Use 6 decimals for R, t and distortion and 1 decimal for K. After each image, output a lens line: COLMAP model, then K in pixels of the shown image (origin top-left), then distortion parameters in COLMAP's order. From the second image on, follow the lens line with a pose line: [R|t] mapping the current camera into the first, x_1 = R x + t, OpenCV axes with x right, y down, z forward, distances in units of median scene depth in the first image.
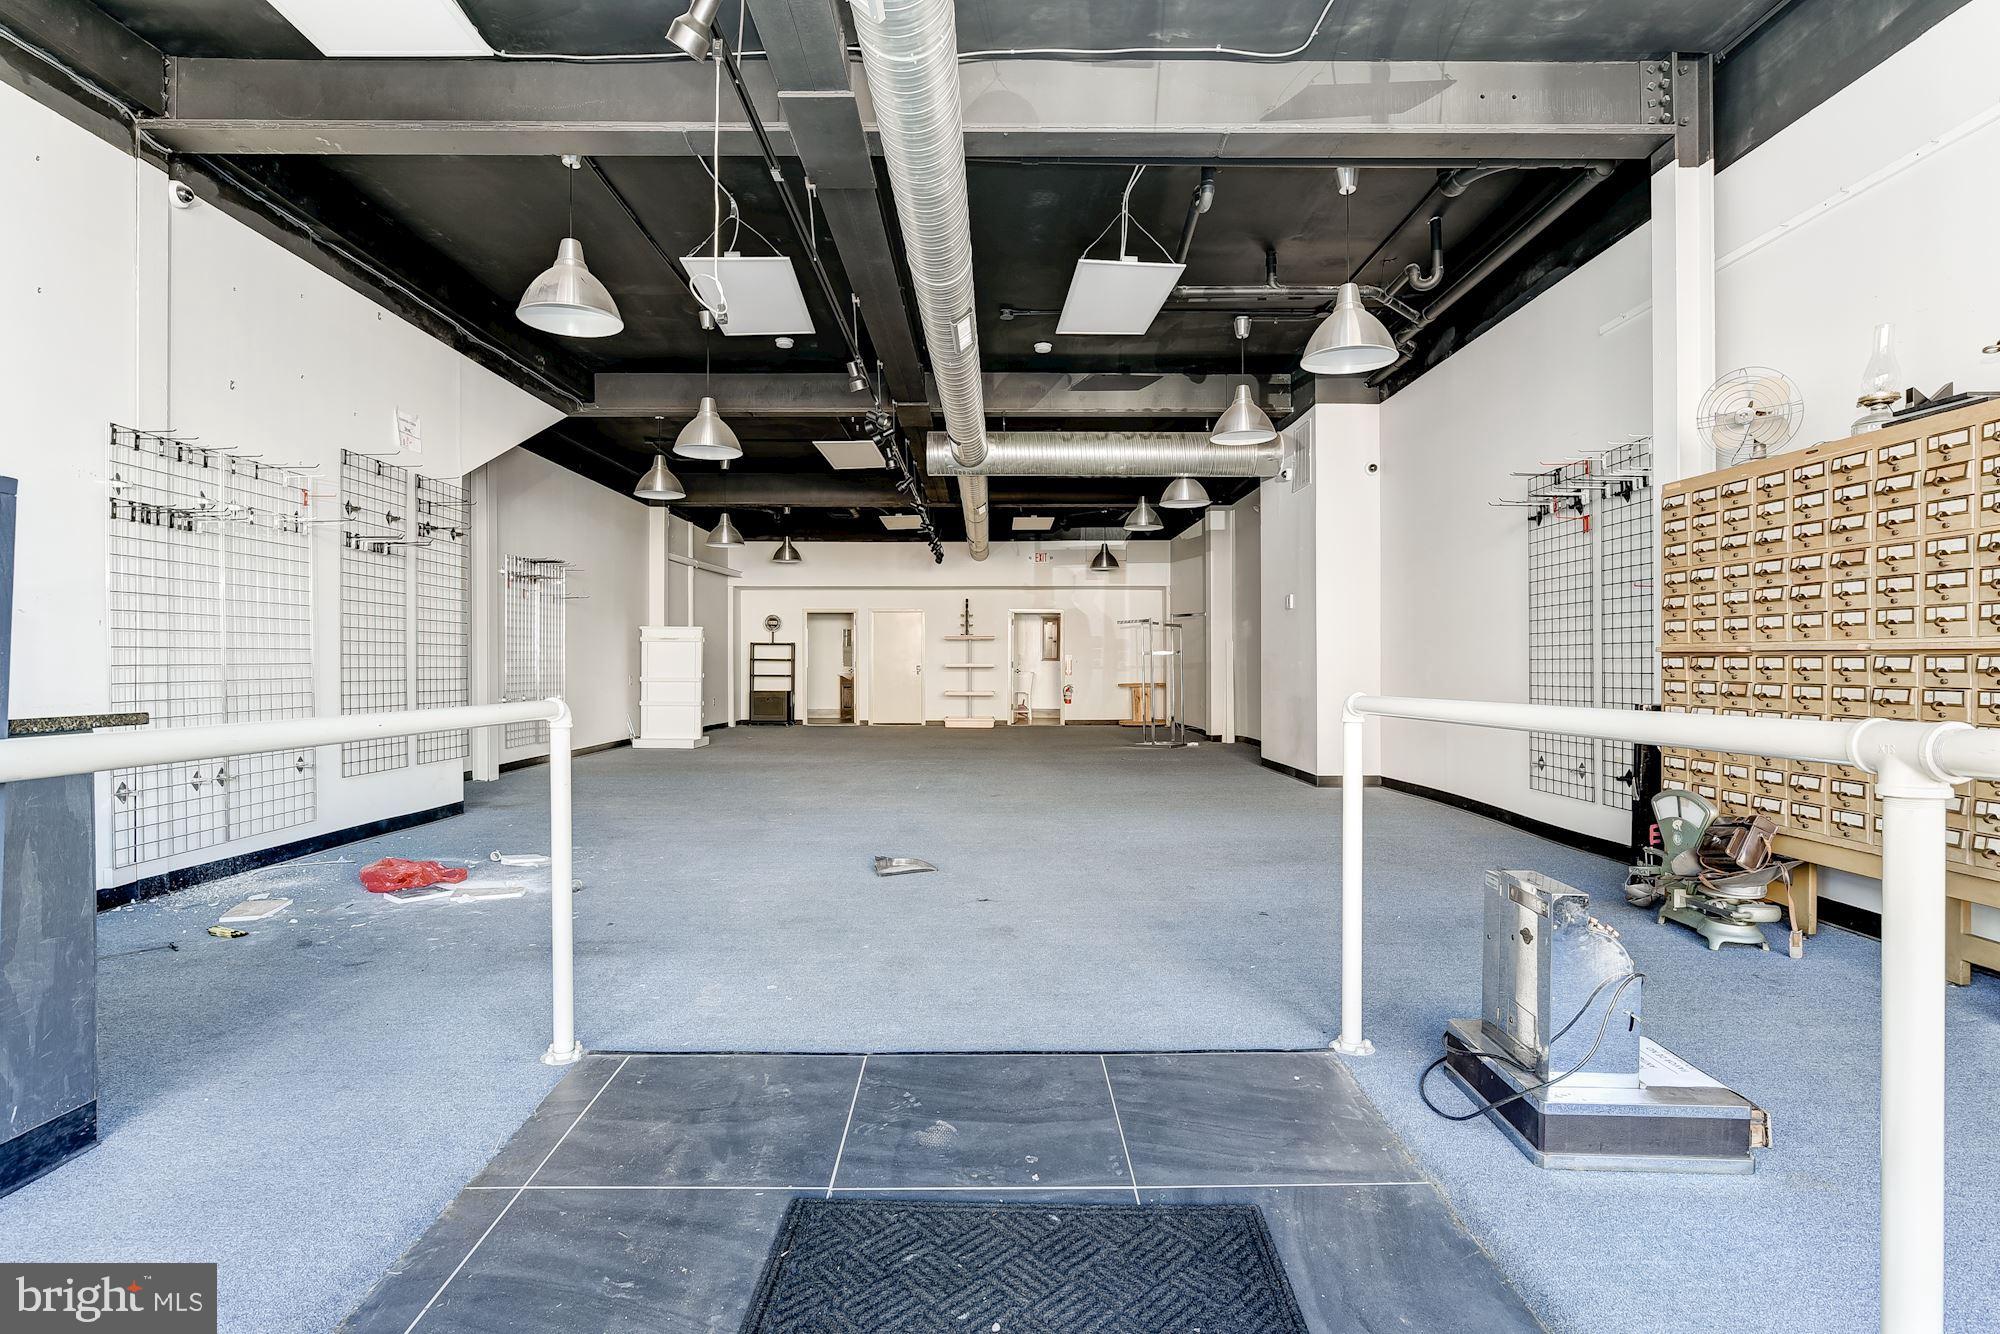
lens RADIAL K [[1003.9, 0, 994.8], [0, 1003.9, 669.7], [0, 0, 1]] dist [-0.014407, 0.007830]
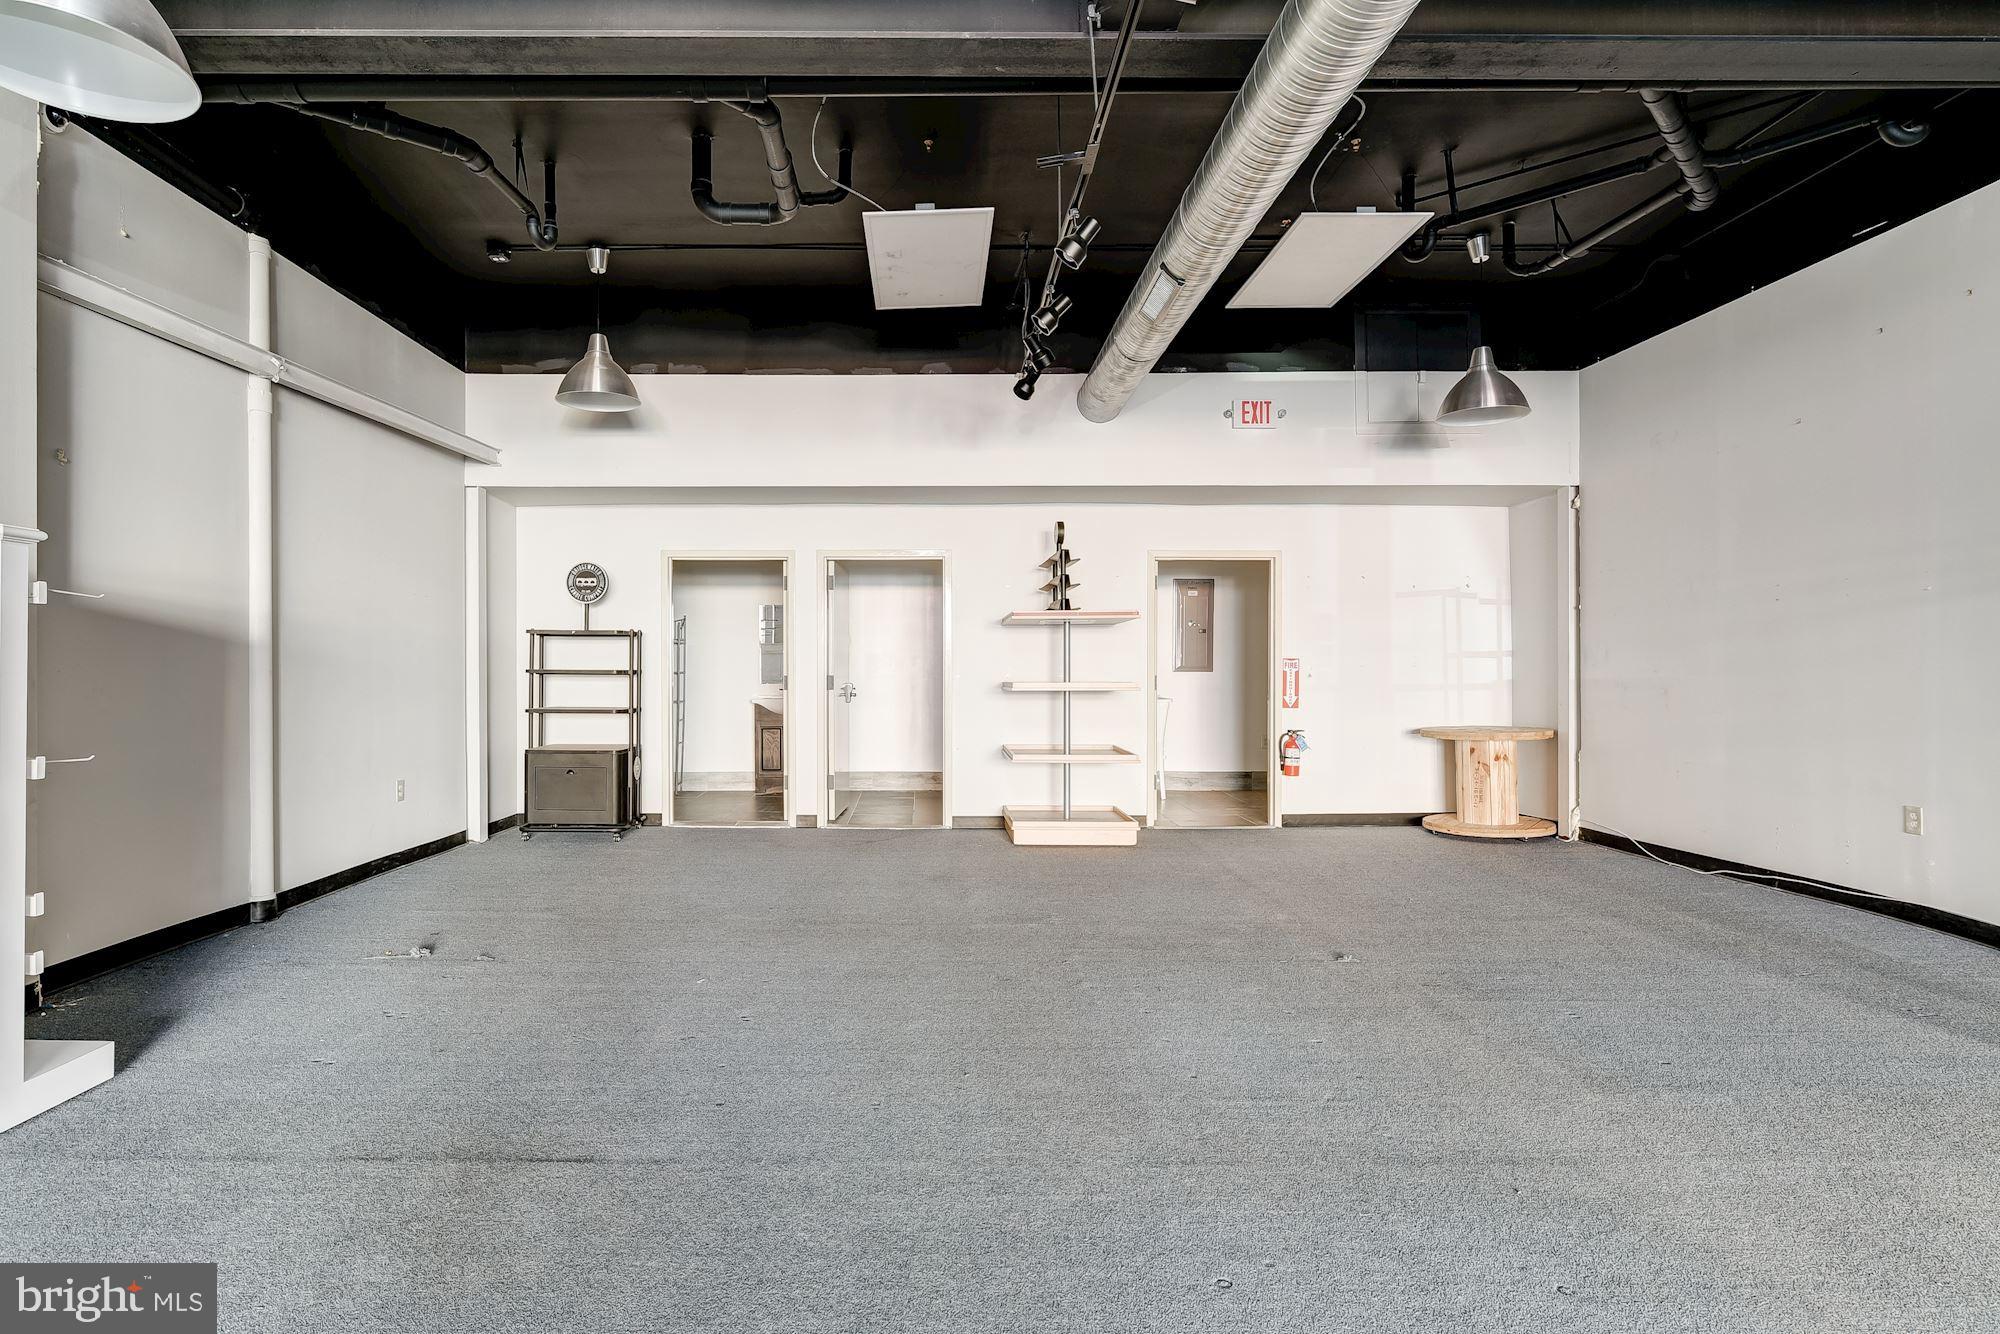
lens RADIAL K [[1015.9, 0, 926.1], [0, 1015.9, 673.3], [0, 0, 1]] dist [-0.017044, 0.000001]
pose [[0.999974, -0.001302, -0.007079, -0.244379], [0.001312, 0.999998, 0.001456, -0.030636], [0.007077, -0.001465, 0.999974, 1.814206]]
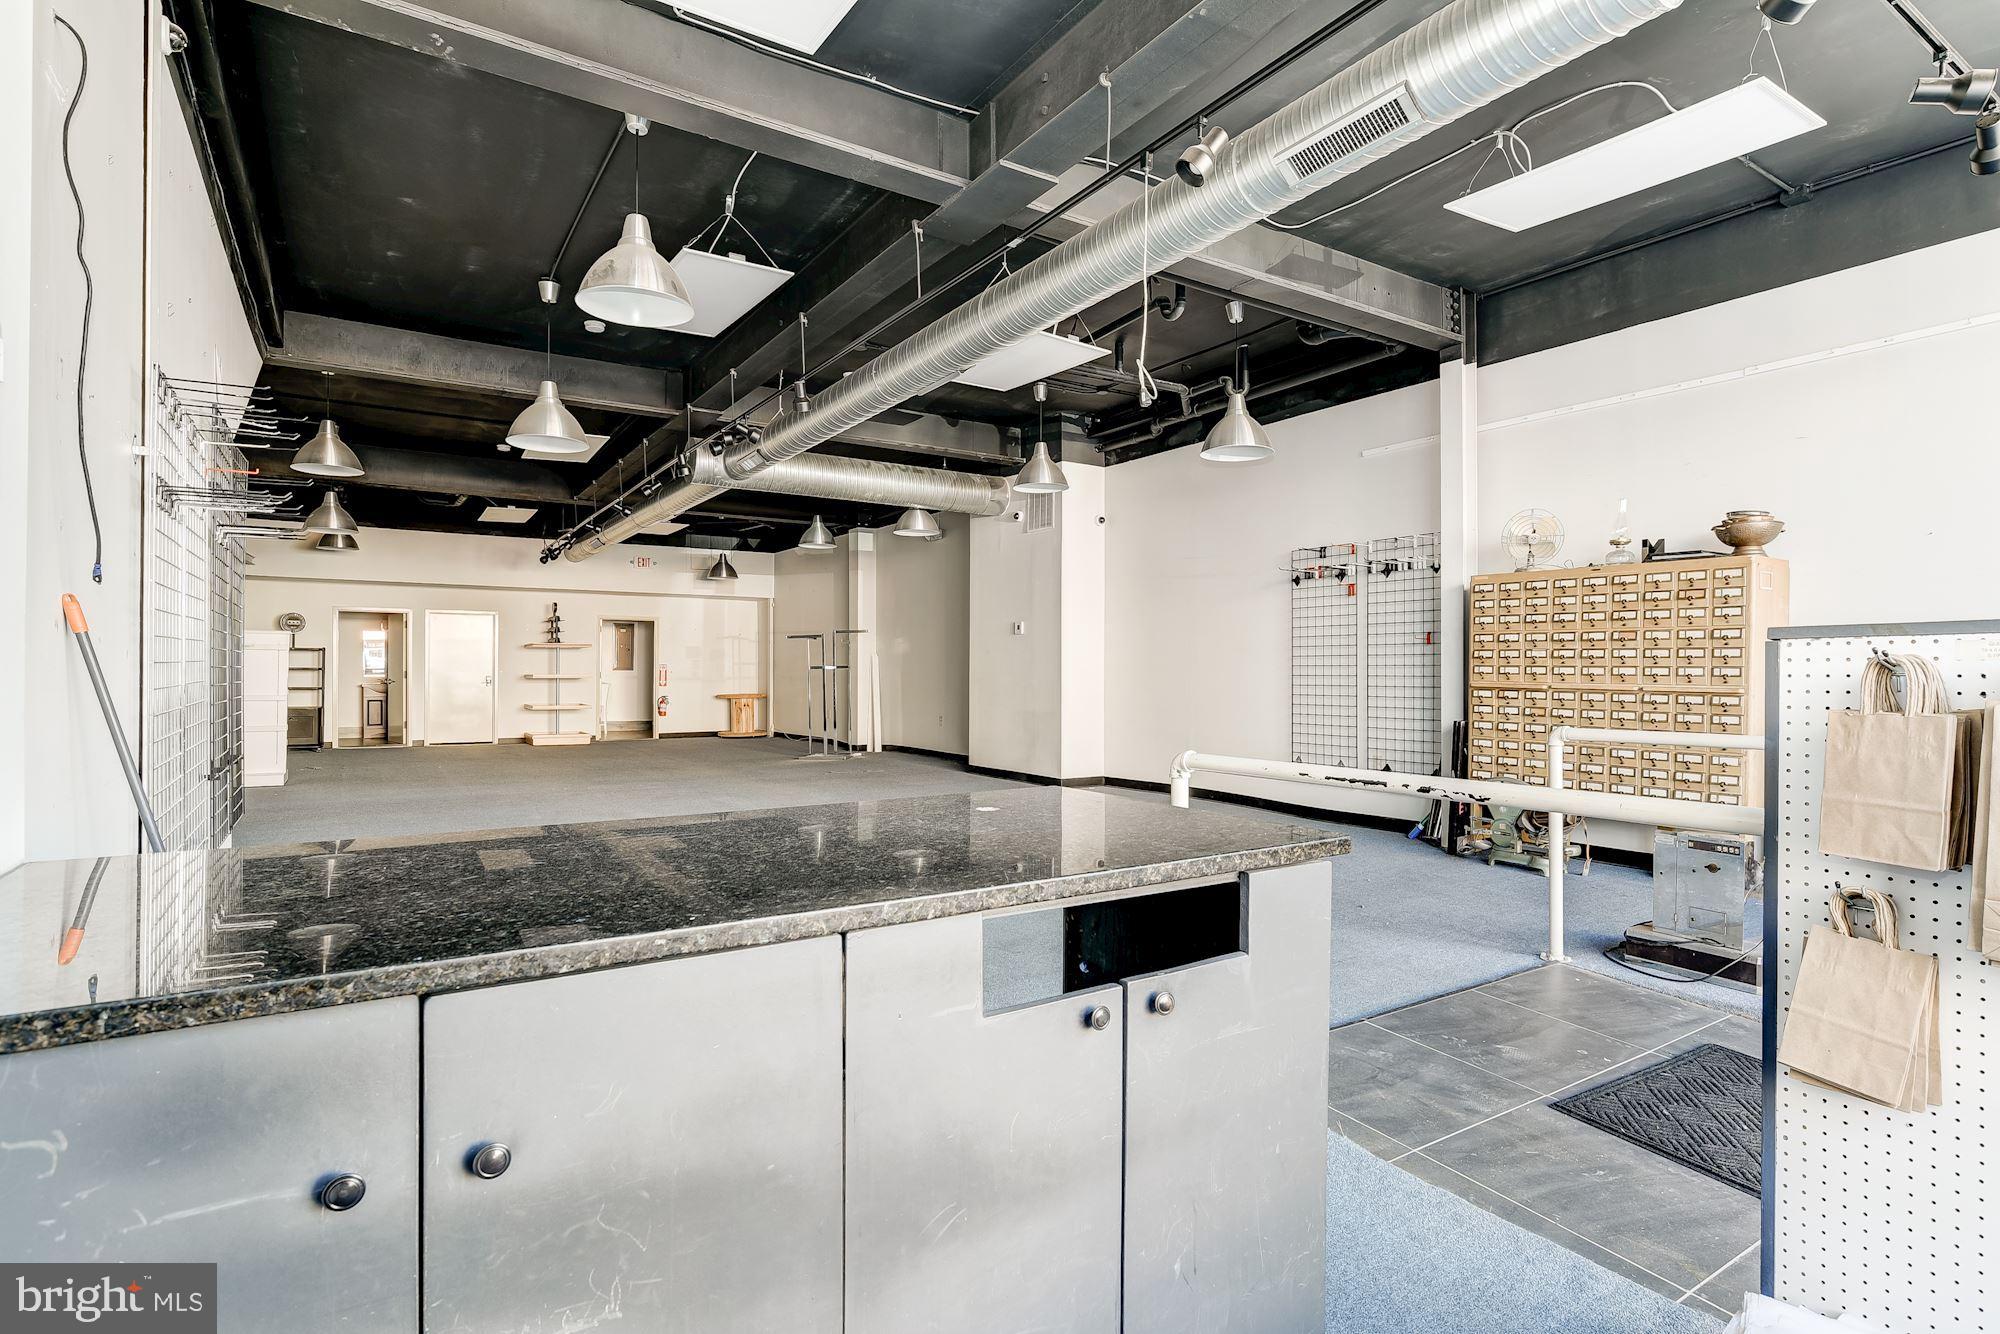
lens RADIAL K [[1003.9, 0, 994.8], [0, 1003.9, 669.7], [0, 0, 1]] dist [-0.014407, 0.007830]
pose [[0.843376, 0.004042, 0.537308, -0.548808], [-0.002839, 0.999991, -0.003067, -0.026180], [-0.537316, 0.001061, 0.843380, 0.079566]]
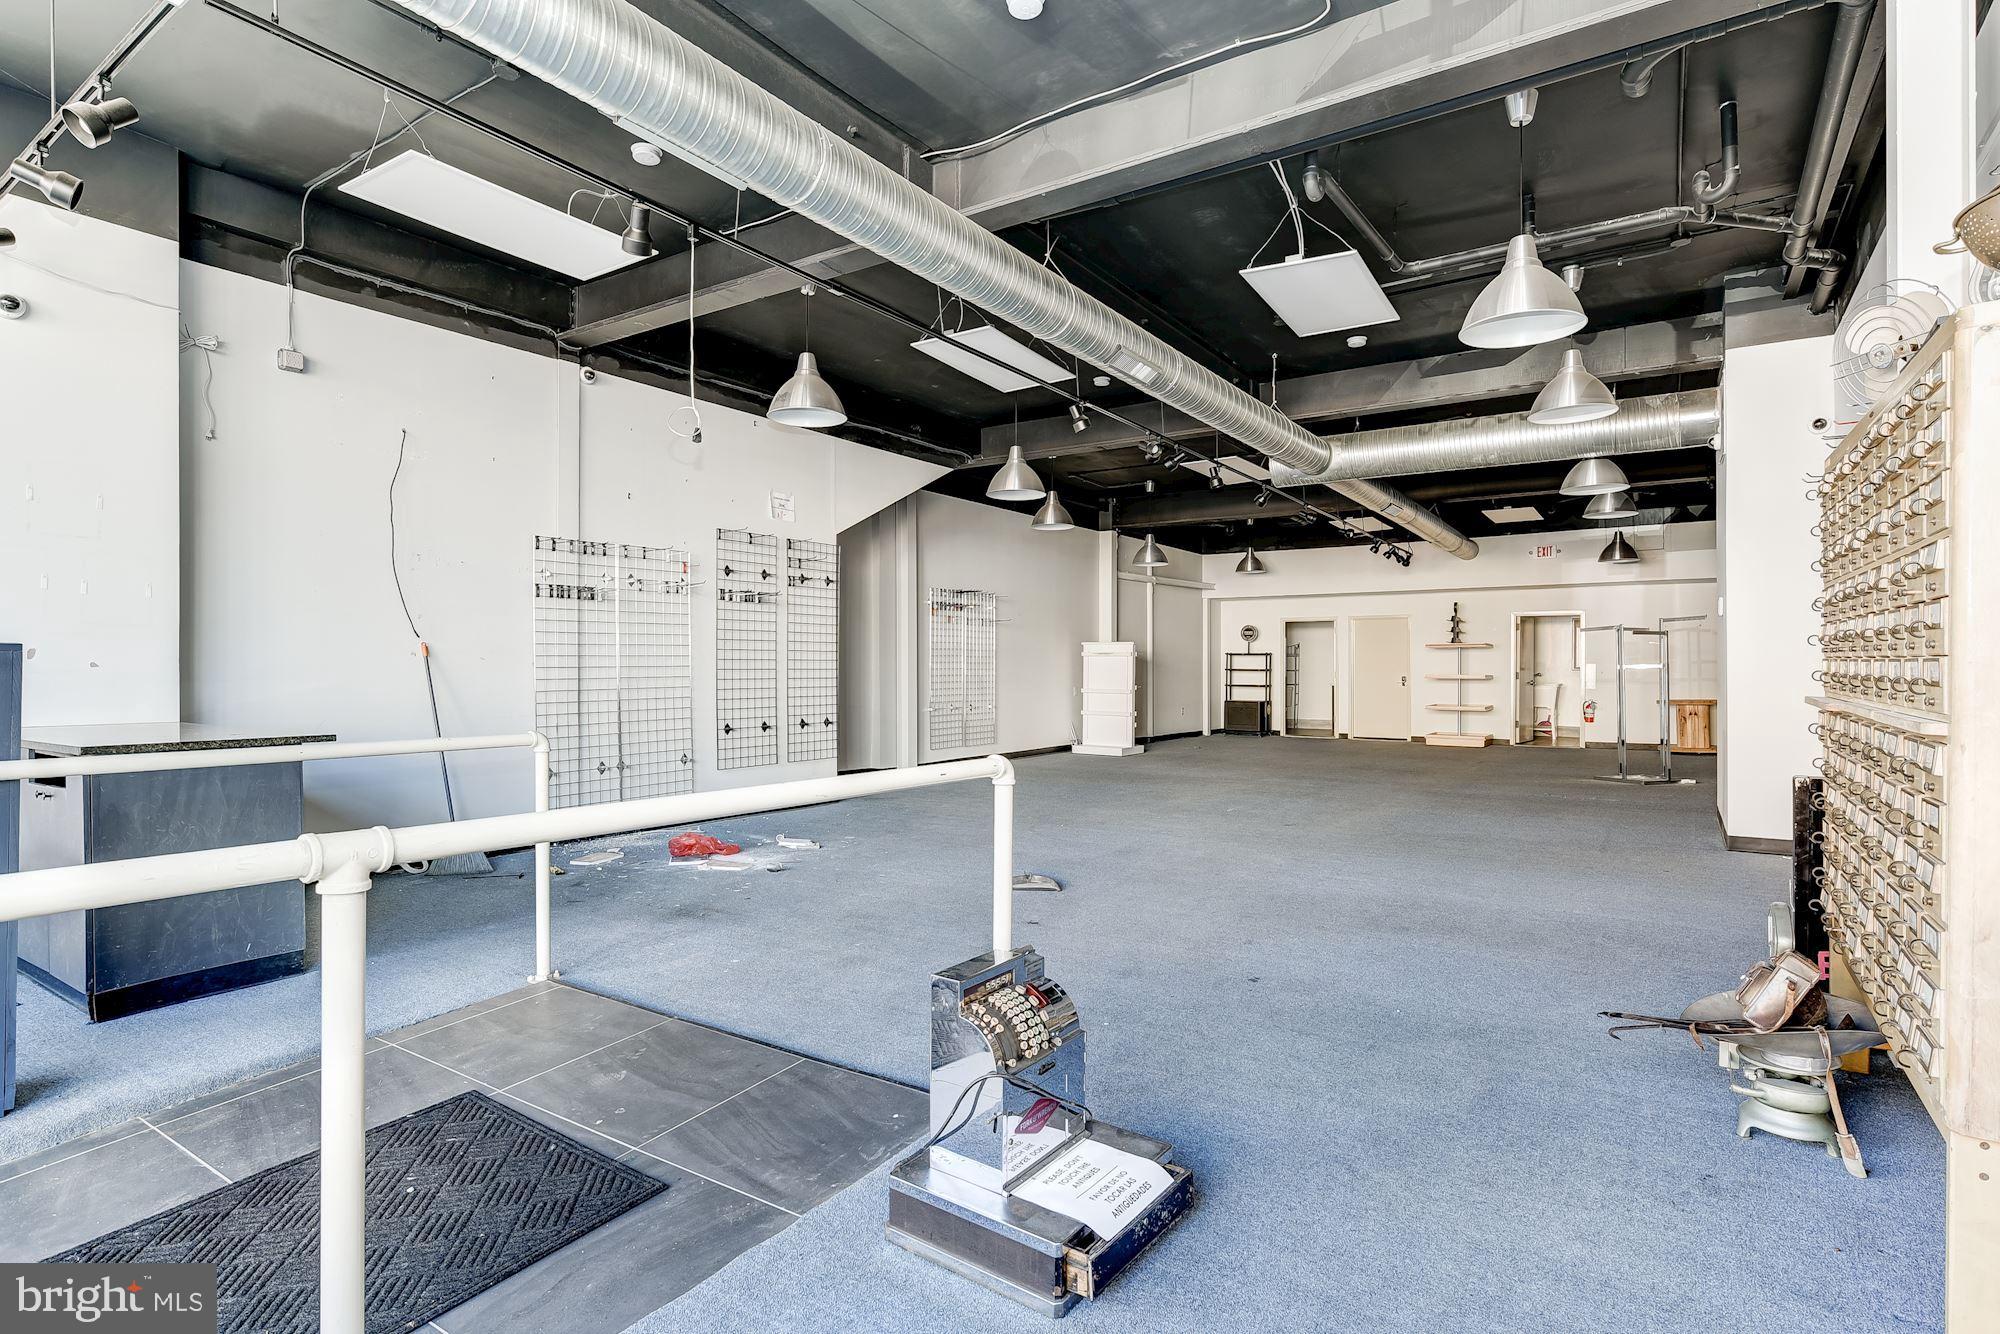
lens RADIAL K [[1008.6, 0, 998.0], [0, 1008.6, 669.8], [0, 0, 1]] dist [-0.013359, 0.001112]
pose [[0.828209, 0.000896, -0.560418, 0.422632], [-0.001674, 0.999998, -0.000875, -0.027274], [0.560416, 0.001663, 0.828210, 0.075580]]
